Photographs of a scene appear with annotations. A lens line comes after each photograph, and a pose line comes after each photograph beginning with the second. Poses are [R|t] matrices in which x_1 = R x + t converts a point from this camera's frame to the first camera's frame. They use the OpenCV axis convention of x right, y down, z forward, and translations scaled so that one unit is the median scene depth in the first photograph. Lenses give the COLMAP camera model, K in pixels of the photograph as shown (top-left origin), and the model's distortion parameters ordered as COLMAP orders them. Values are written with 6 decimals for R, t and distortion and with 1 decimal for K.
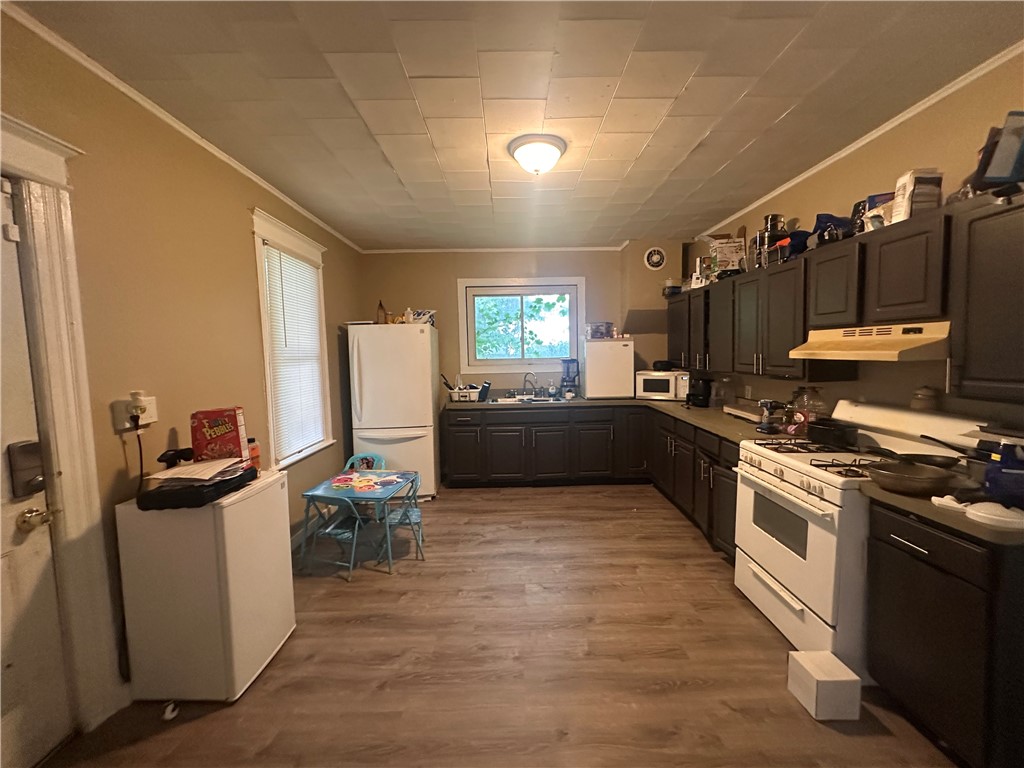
lens RADIAL K [[411.0, 0, 512.0], [0, 411.0, 382.7], [0, 0, 1]] dist [0.001437, 0.000077]
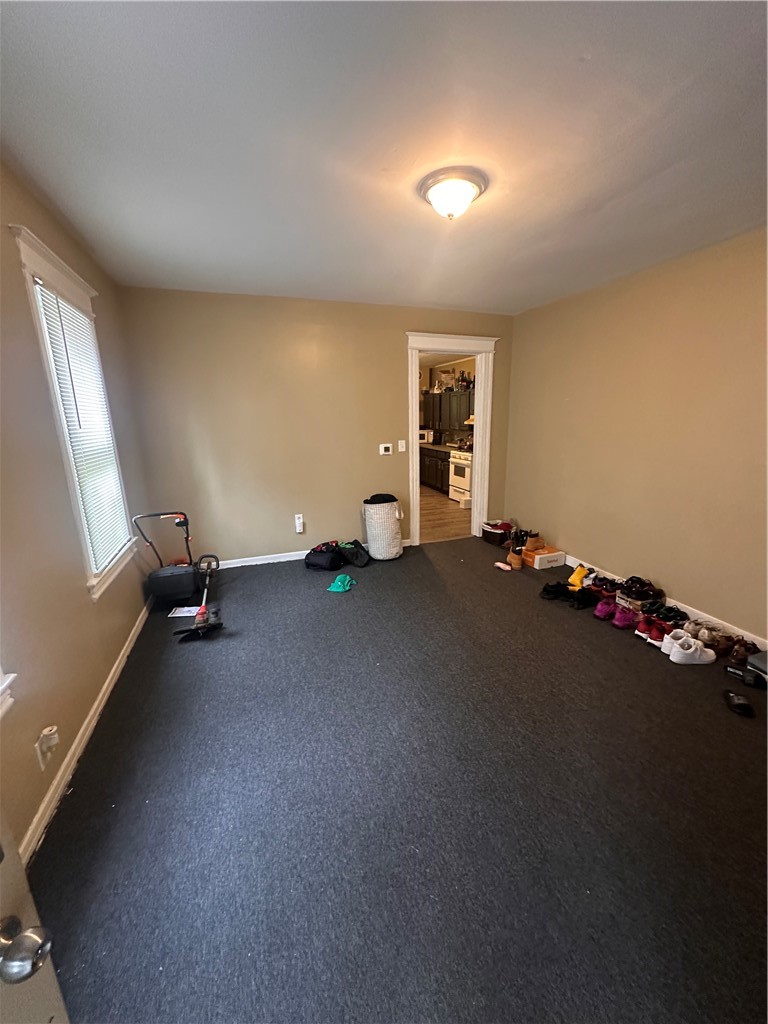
lens RADIAL K [[411.0, 0, 386.5], [0, 411.0, 514.2], [0, 0, 1]] dist [0.001437, 0.000077]
pose [[0.948741, -0.069353, 0.308350, -0.776315], [0.021328, 0.987452, 0.156473, 0.100394], [-0.315333, -0.141876, 0.938316, -1.586049]]
